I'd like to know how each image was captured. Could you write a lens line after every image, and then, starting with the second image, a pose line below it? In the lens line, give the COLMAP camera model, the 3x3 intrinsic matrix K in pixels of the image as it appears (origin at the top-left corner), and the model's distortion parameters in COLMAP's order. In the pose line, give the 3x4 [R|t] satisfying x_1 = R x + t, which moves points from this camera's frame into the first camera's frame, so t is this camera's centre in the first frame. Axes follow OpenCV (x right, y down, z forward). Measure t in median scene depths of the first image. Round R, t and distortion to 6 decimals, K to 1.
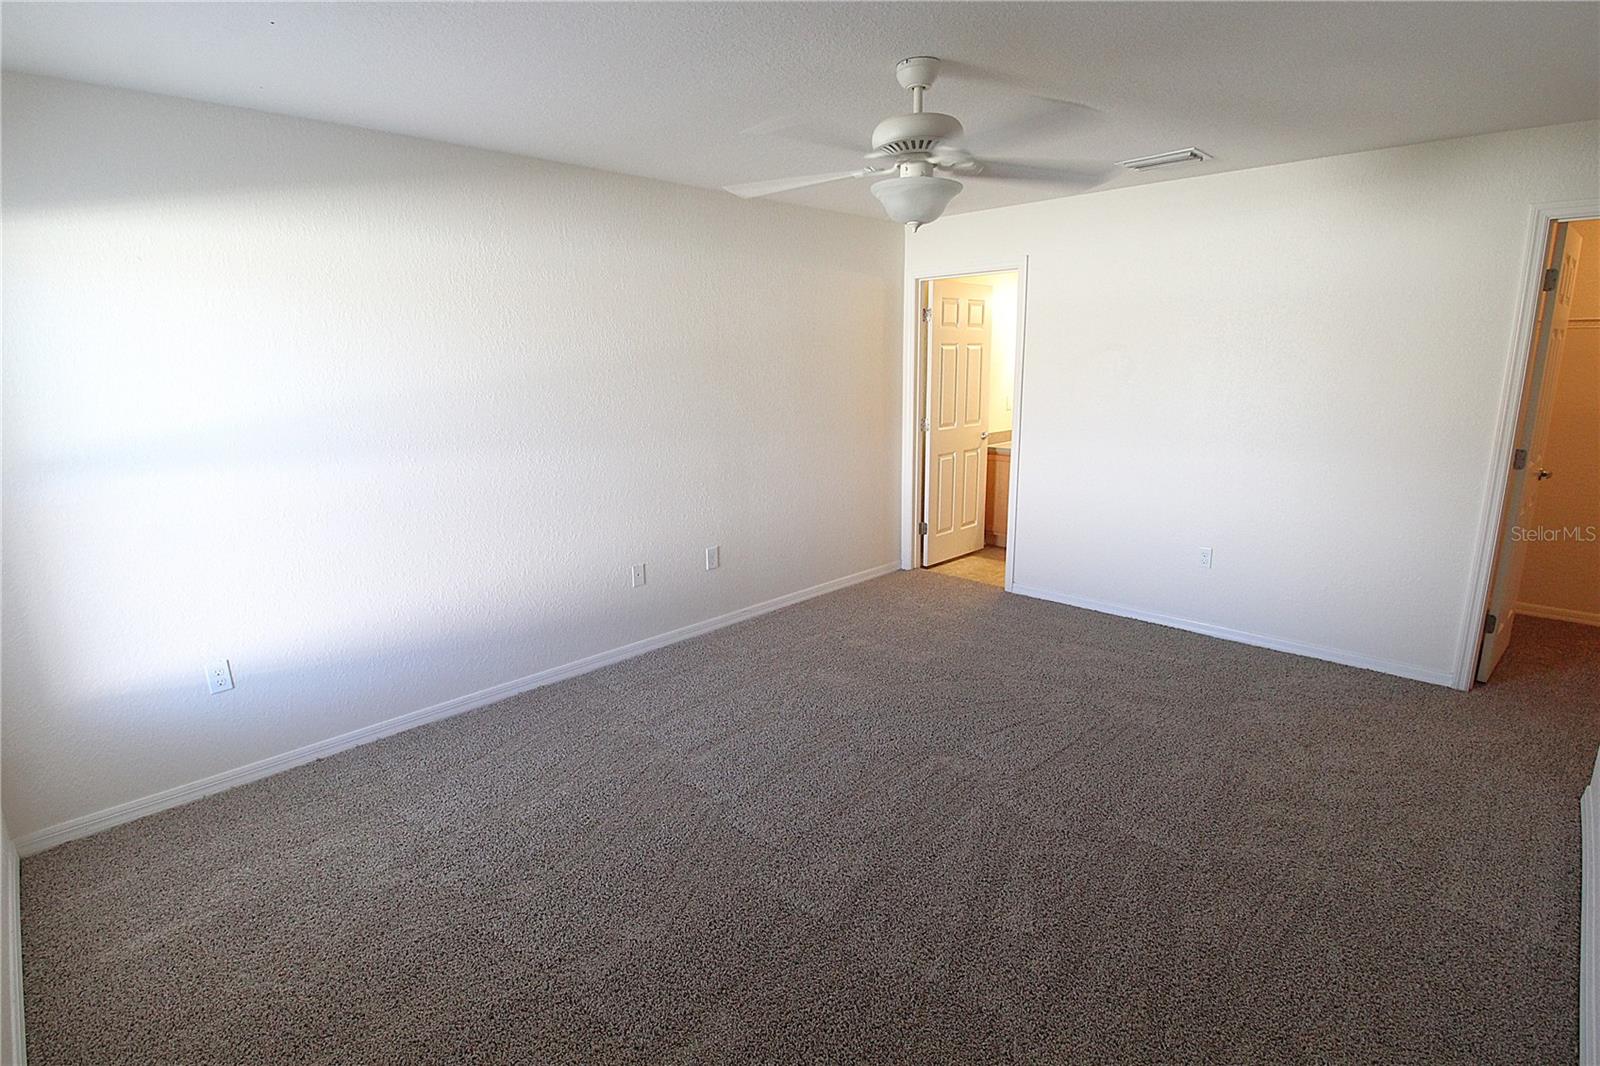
lens RADIAL K [[772.6, 0, 800.0], [0, 772.6, 533.0], [0, 0, 1]] dist [0.001034, -0.014394]
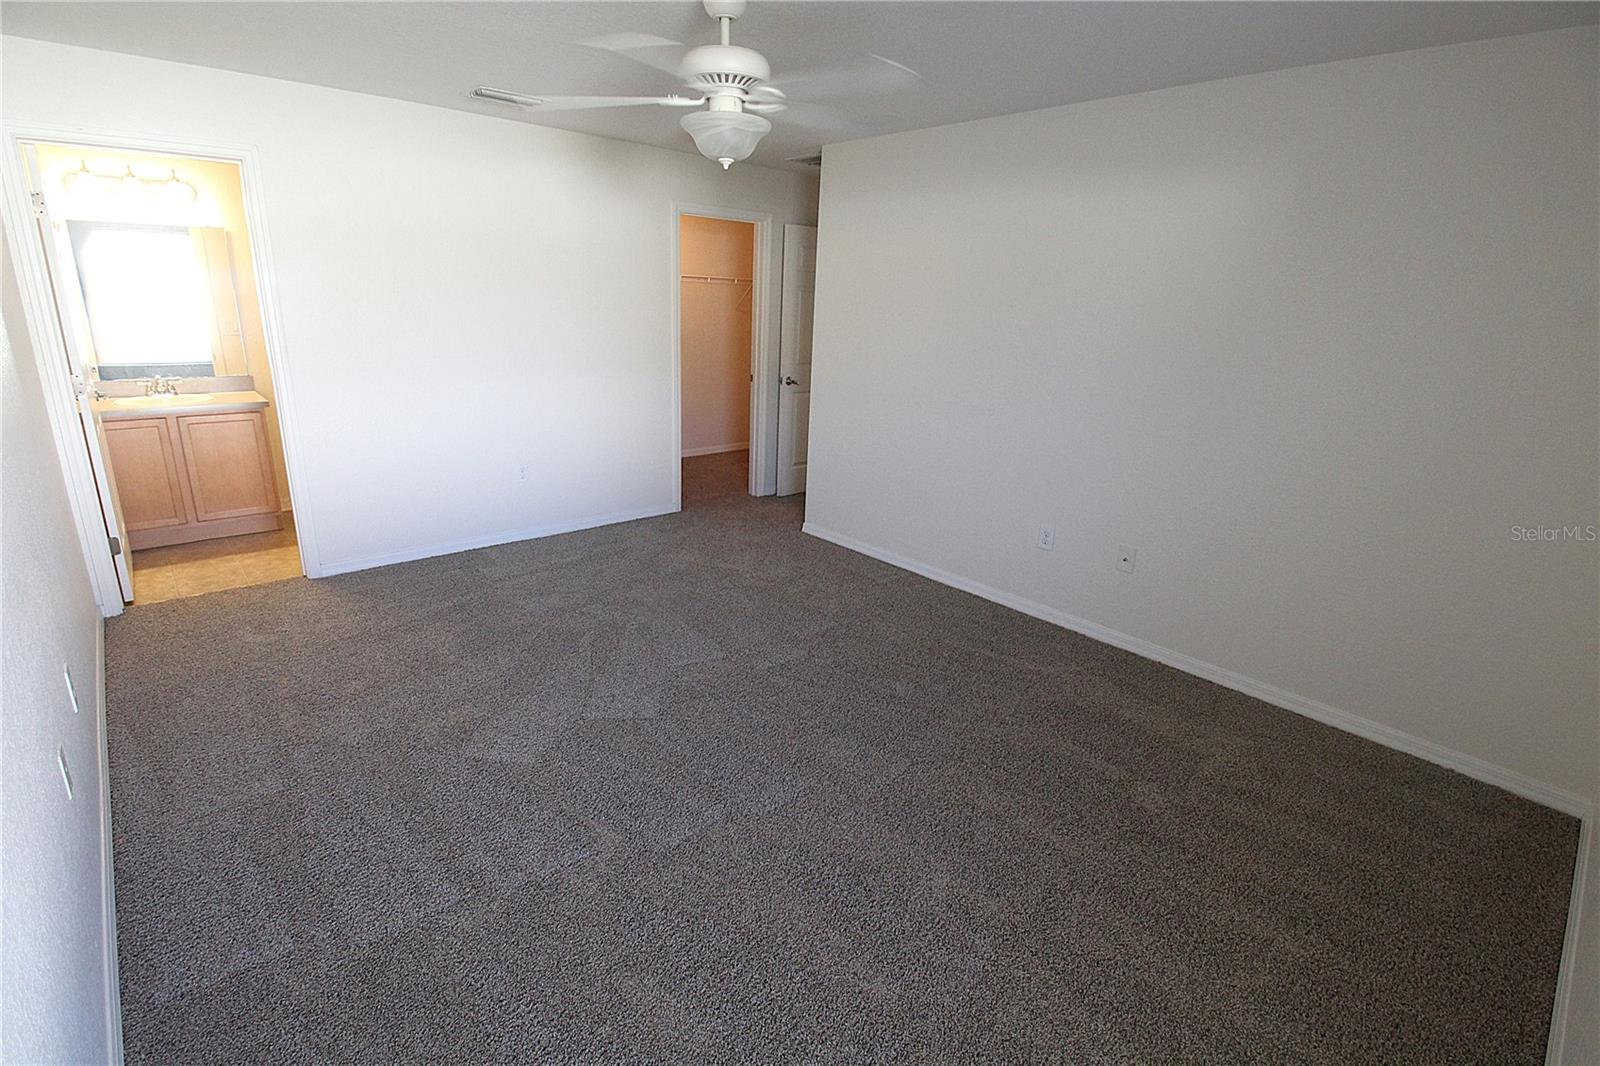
lens RADIAL K [[772.6, 0, 800.0], [0, 772.6, 533.0], [0, 0, 1]] dist [0.001034, -0.014394]
pose [[0.051717, -0.275030, 0.960044, -0.503212], [0.181956, 0.947834, 0.261731, -0.094860], [-0.981946, 0.161150, 0.099063, 0.456882]]
